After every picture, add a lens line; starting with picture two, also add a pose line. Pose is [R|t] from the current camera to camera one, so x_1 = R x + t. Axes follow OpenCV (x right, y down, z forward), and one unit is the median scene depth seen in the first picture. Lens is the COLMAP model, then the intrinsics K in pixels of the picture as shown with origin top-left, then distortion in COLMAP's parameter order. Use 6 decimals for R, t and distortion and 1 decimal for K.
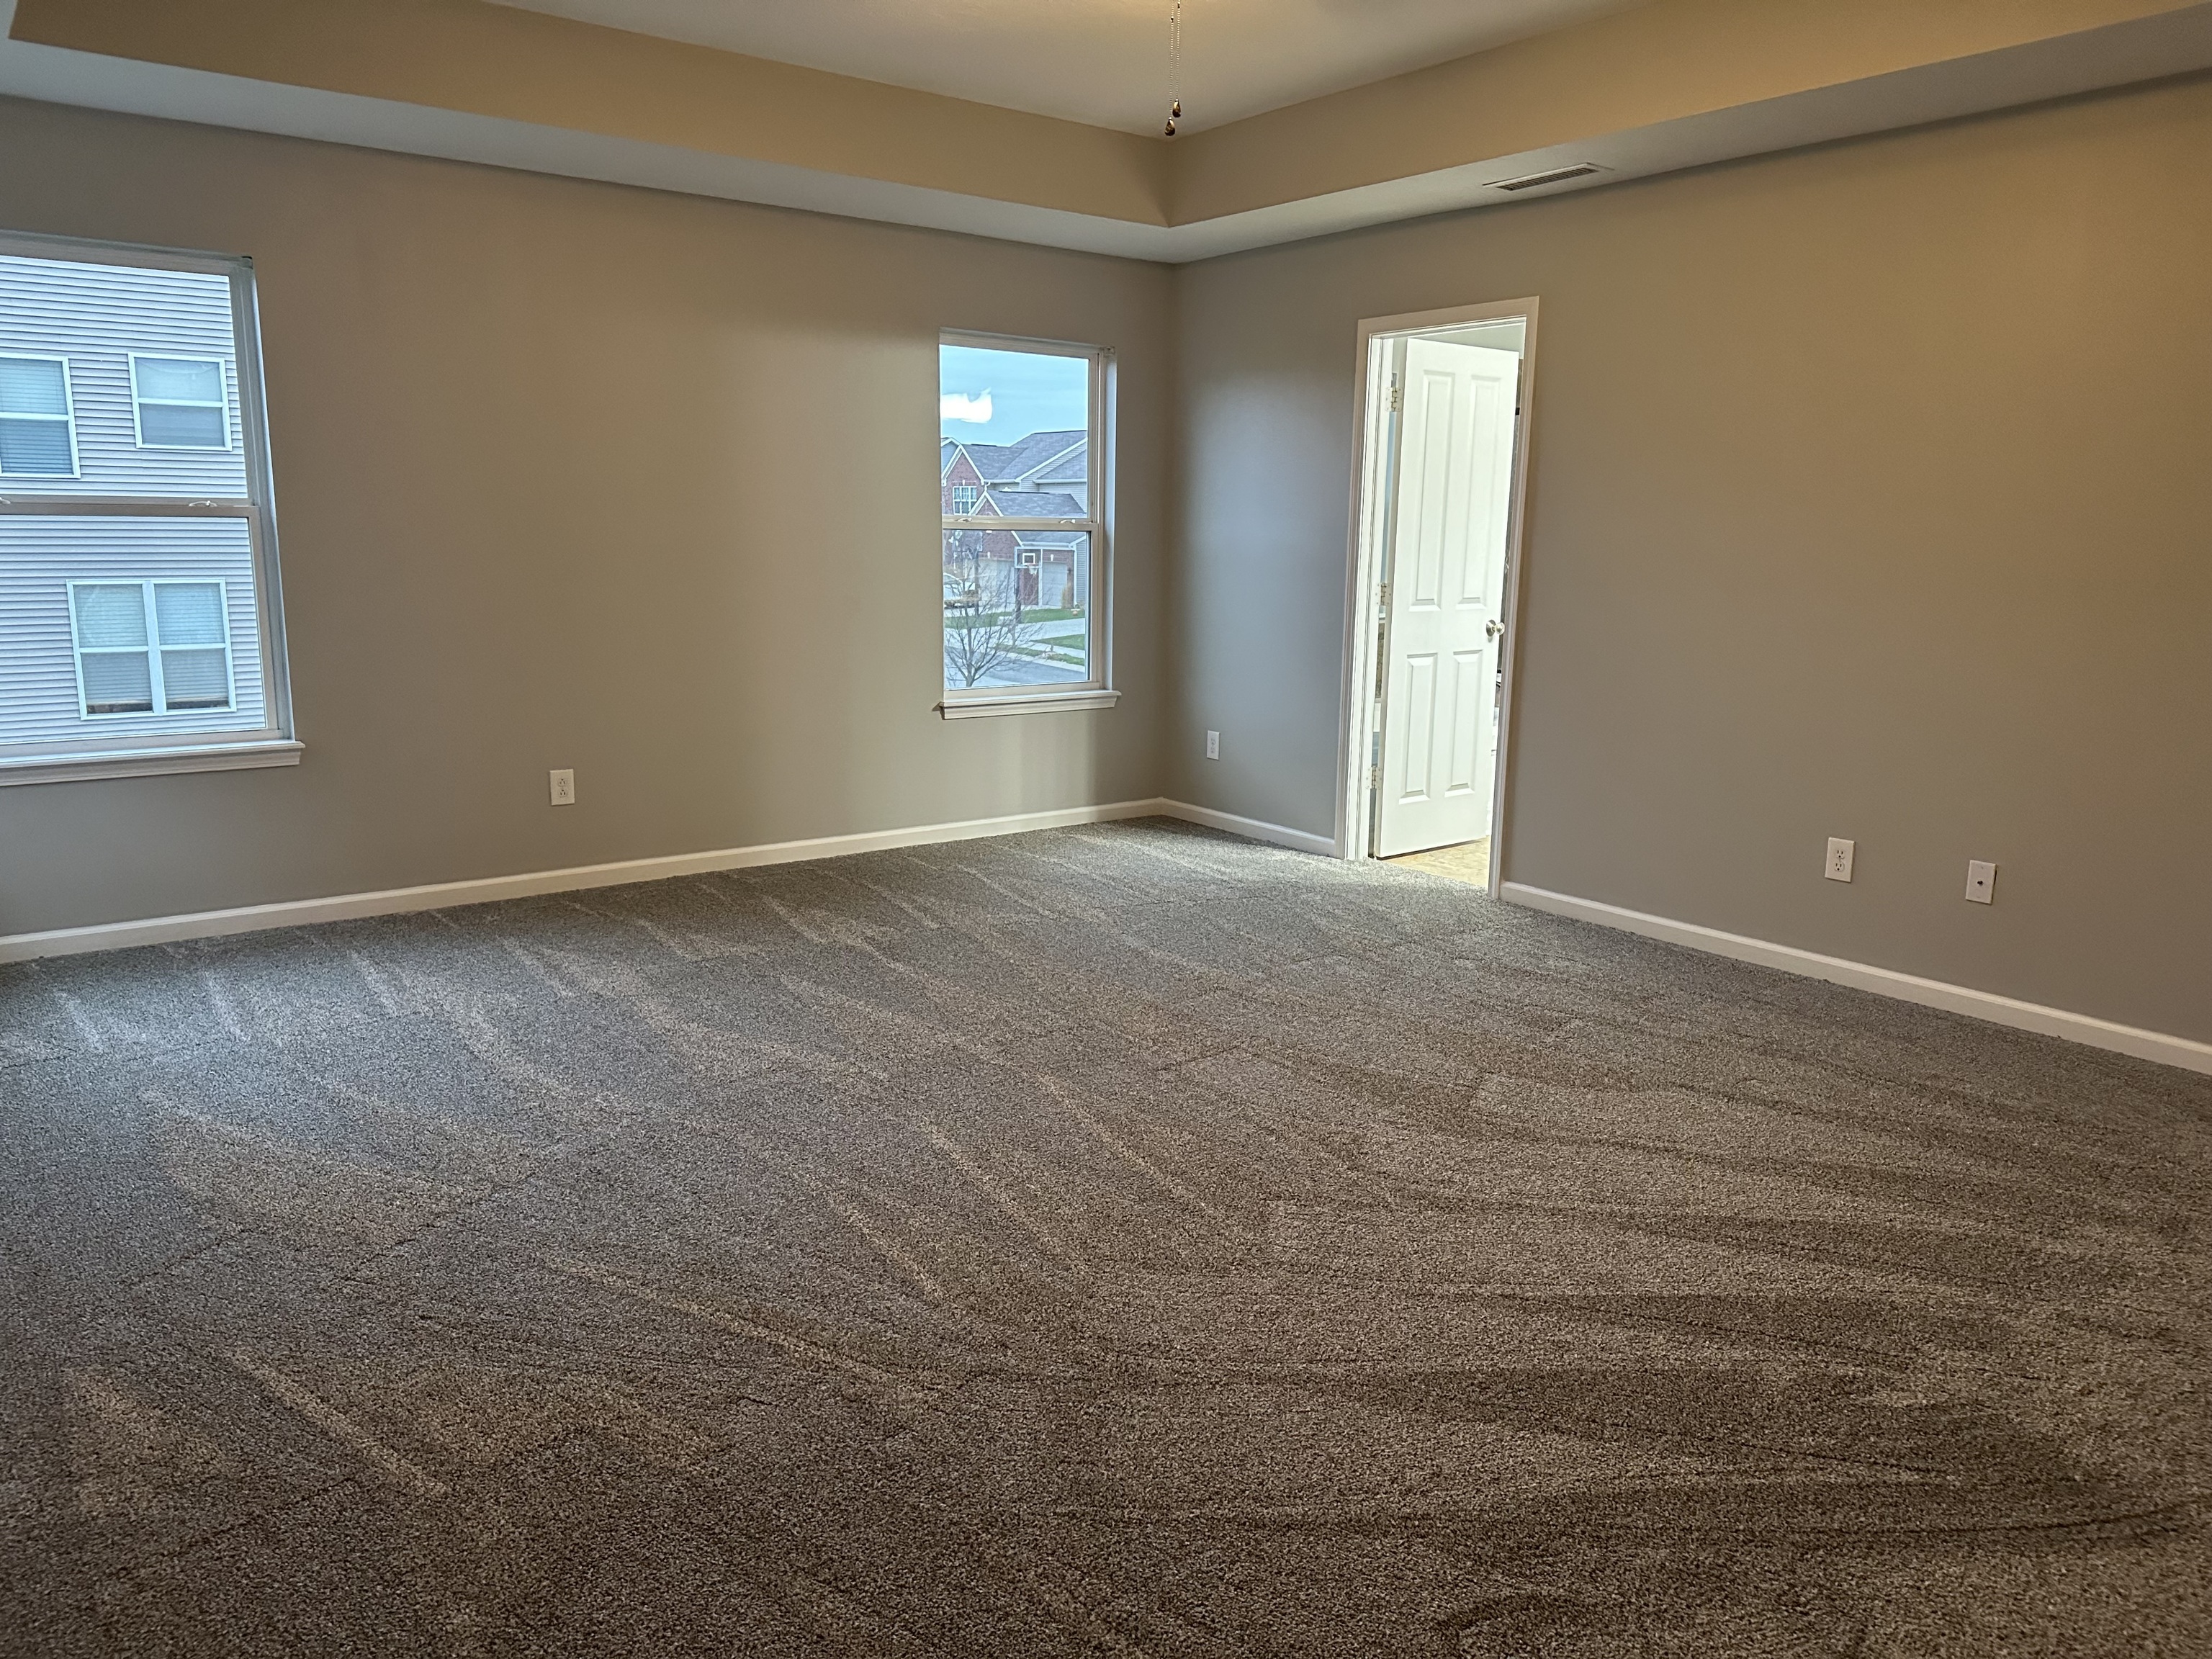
lens RADIAL K [[1530.5, 0, 1105.9], [0, 1530.5, 823.5], [0, 0, 1]] dist [0.104653, -0.153166]
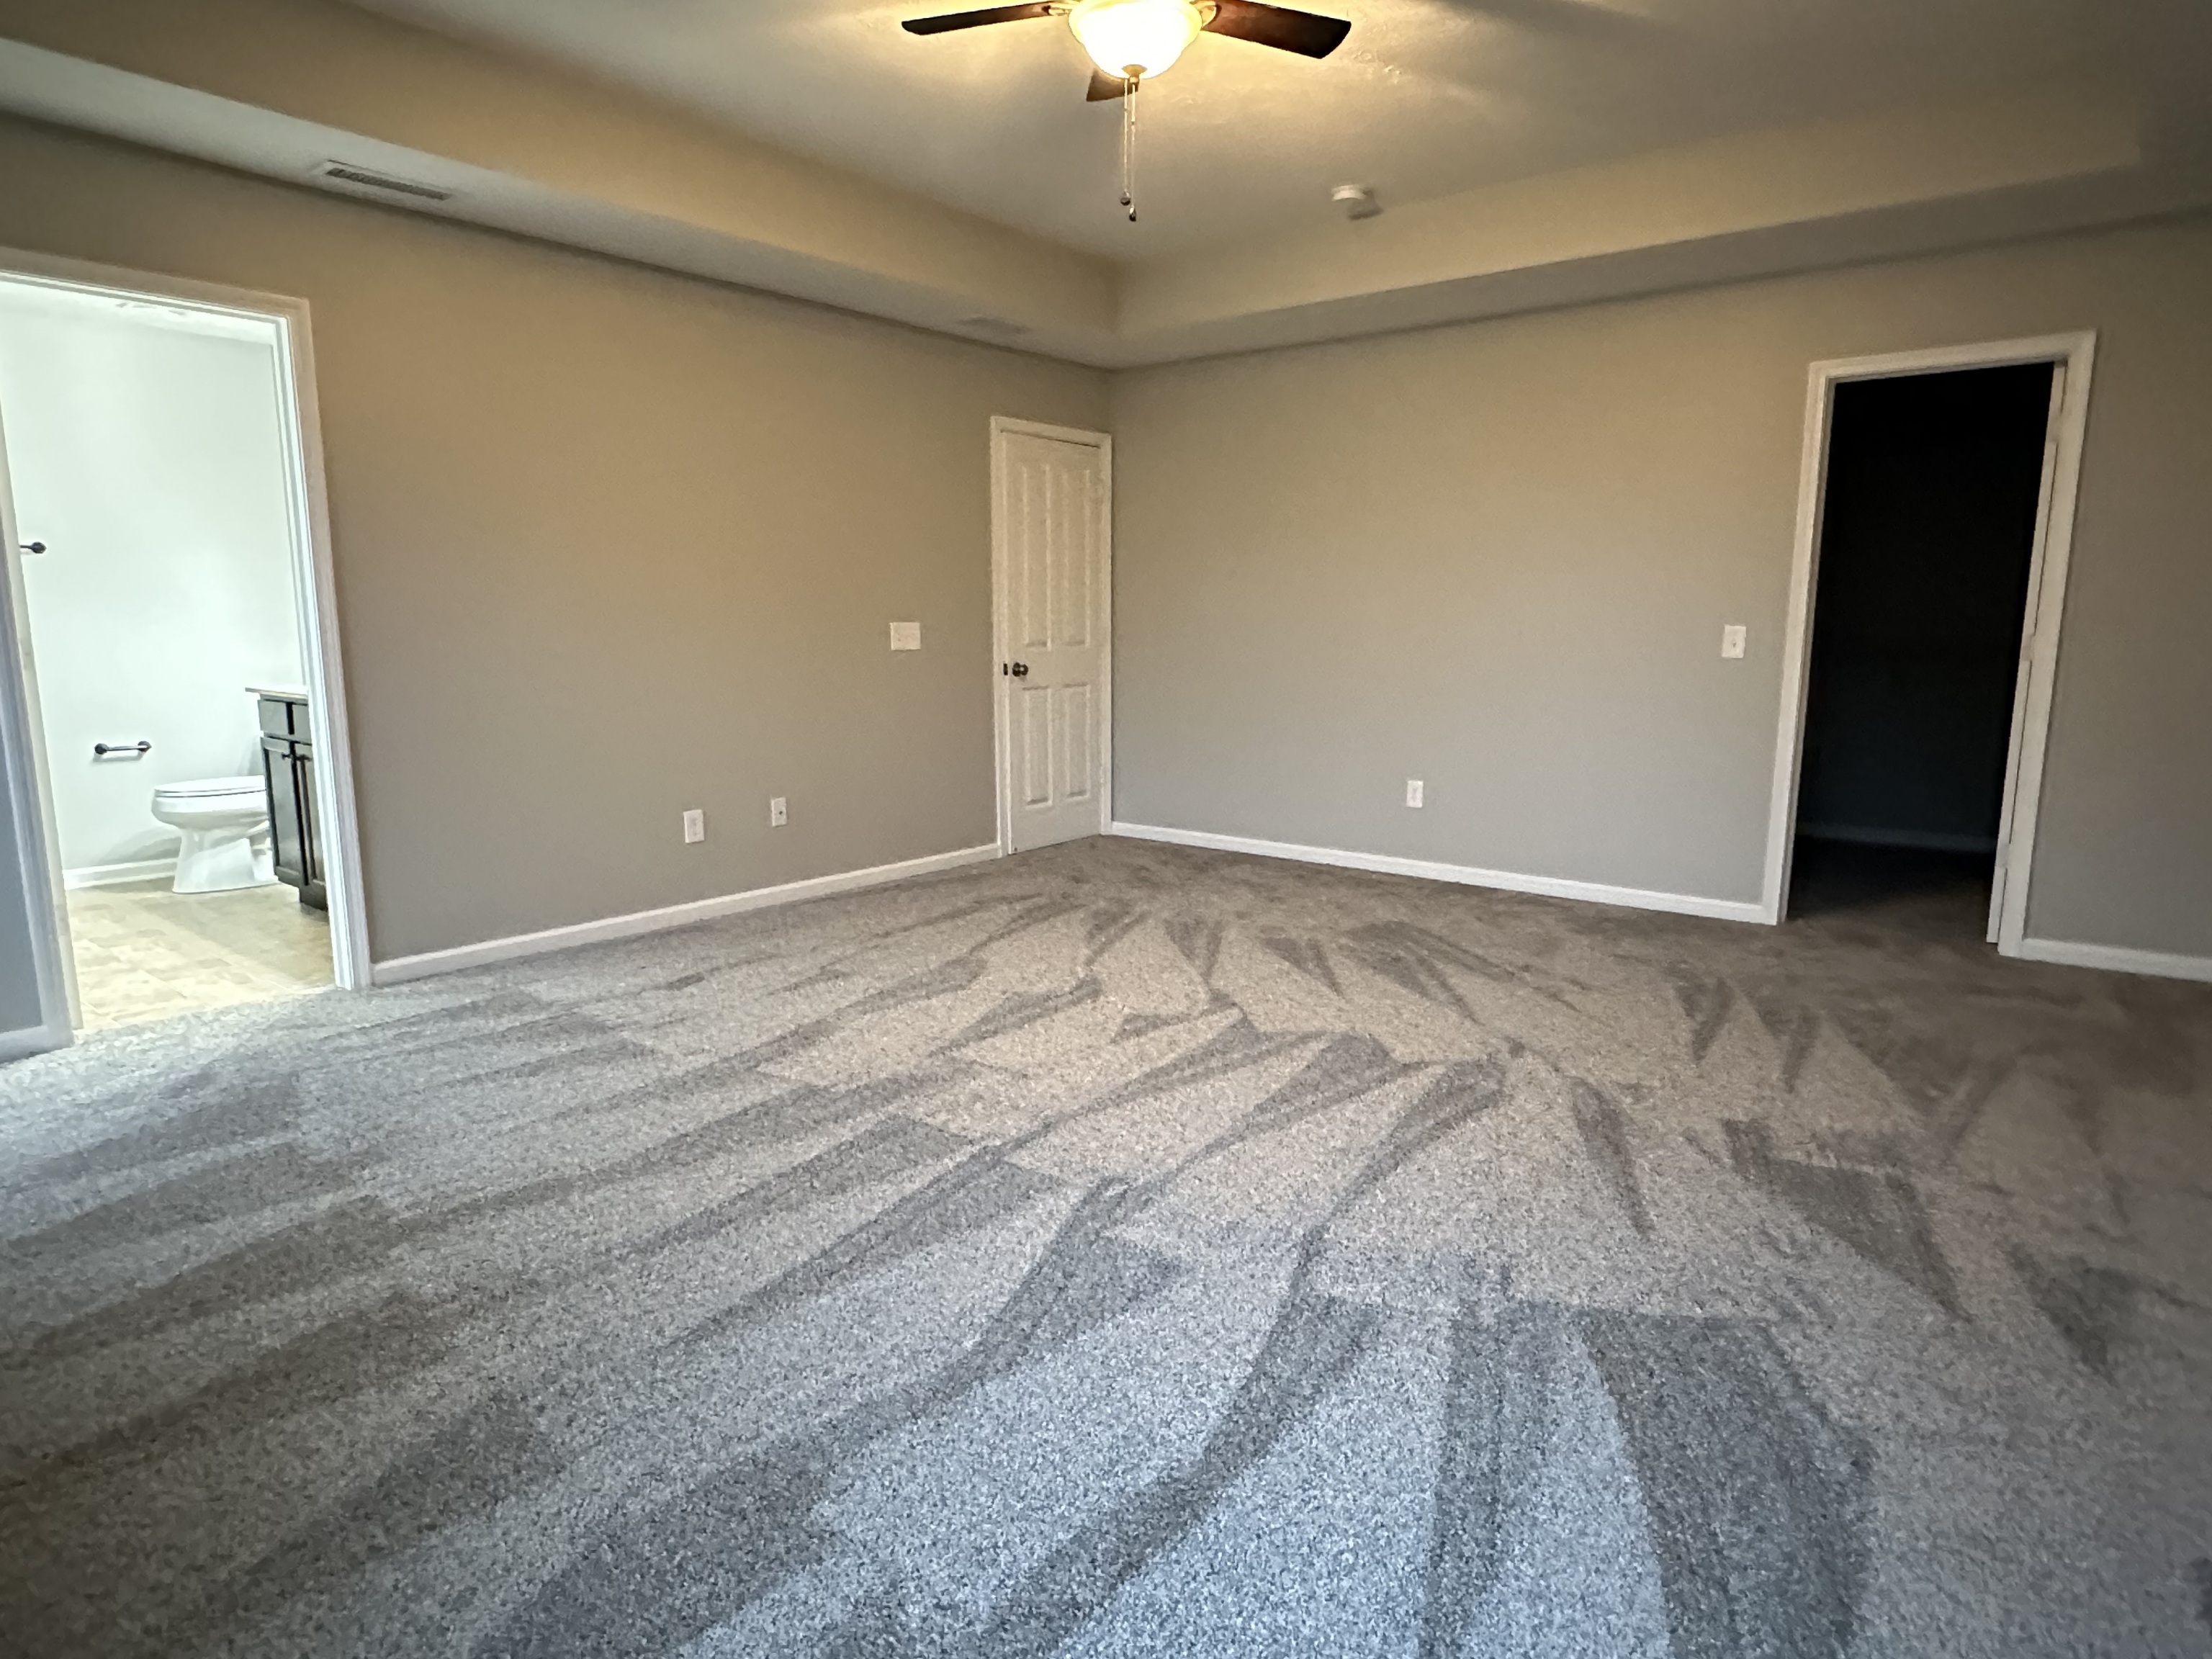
lens RADIAL K [[1301.8, 0, 1106.0], [0, 1301.8, 829.5], [0, 0, 1]] dist [0.005115, 0.001443]
pose [[-0.233960, -0.171625, 0.956978, -0.711092], [0.181344, 0.959320, 0.216380, -0.160476], [-0.955184, 0.224167, -0.193320, 0.957153]]
